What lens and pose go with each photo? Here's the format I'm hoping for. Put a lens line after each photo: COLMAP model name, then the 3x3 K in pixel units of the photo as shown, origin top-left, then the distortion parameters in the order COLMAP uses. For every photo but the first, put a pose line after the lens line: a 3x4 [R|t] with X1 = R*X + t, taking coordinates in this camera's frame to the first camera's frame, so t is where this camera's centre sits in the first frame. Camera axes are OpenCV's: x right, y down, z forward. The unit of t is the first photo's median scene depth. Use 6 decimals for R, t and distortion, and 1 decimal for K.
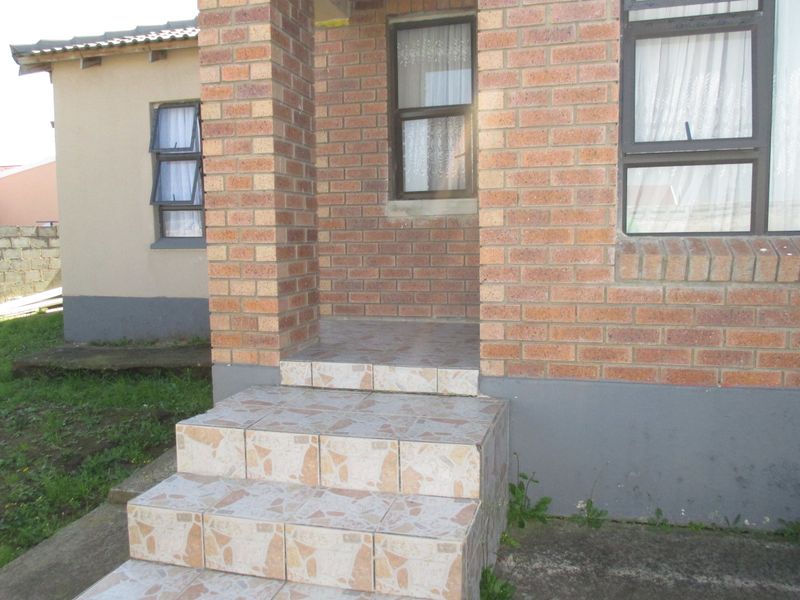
lens RADIAL K [[662.6, 0, 400.0], [0, 662.6, 300.0], [0, 0, 1]] dist [-0.031207, -0.005695]
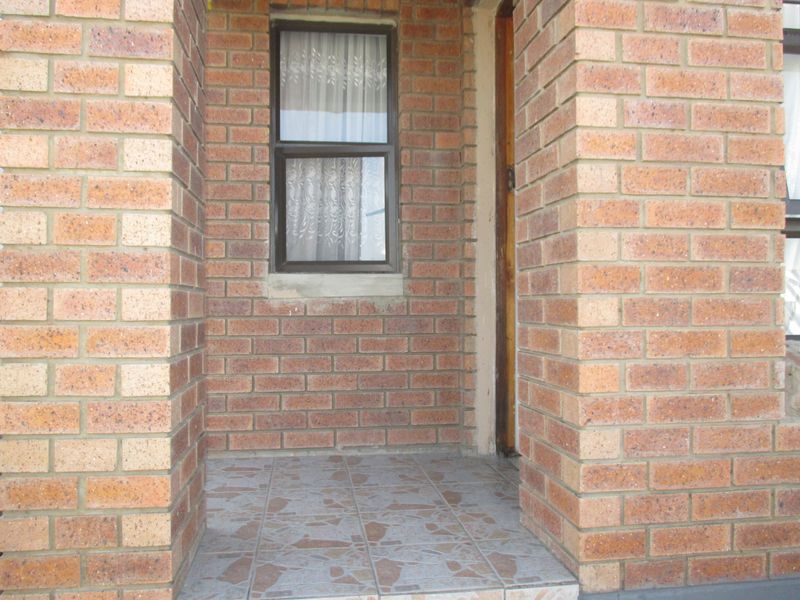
lens RADIAL K [[662.6, 0, 400.0], [0, 662.6, 300.0], [0, 0, 1]] dist [-0.031207, -0.005695]
pose [[0.919505, 0.013720, 0.392839, -0.235027], [0.029711, 0.994106, -0.104263, -0.076769], [-0.391954, 0.107542, 0.913678, 0.523985]]
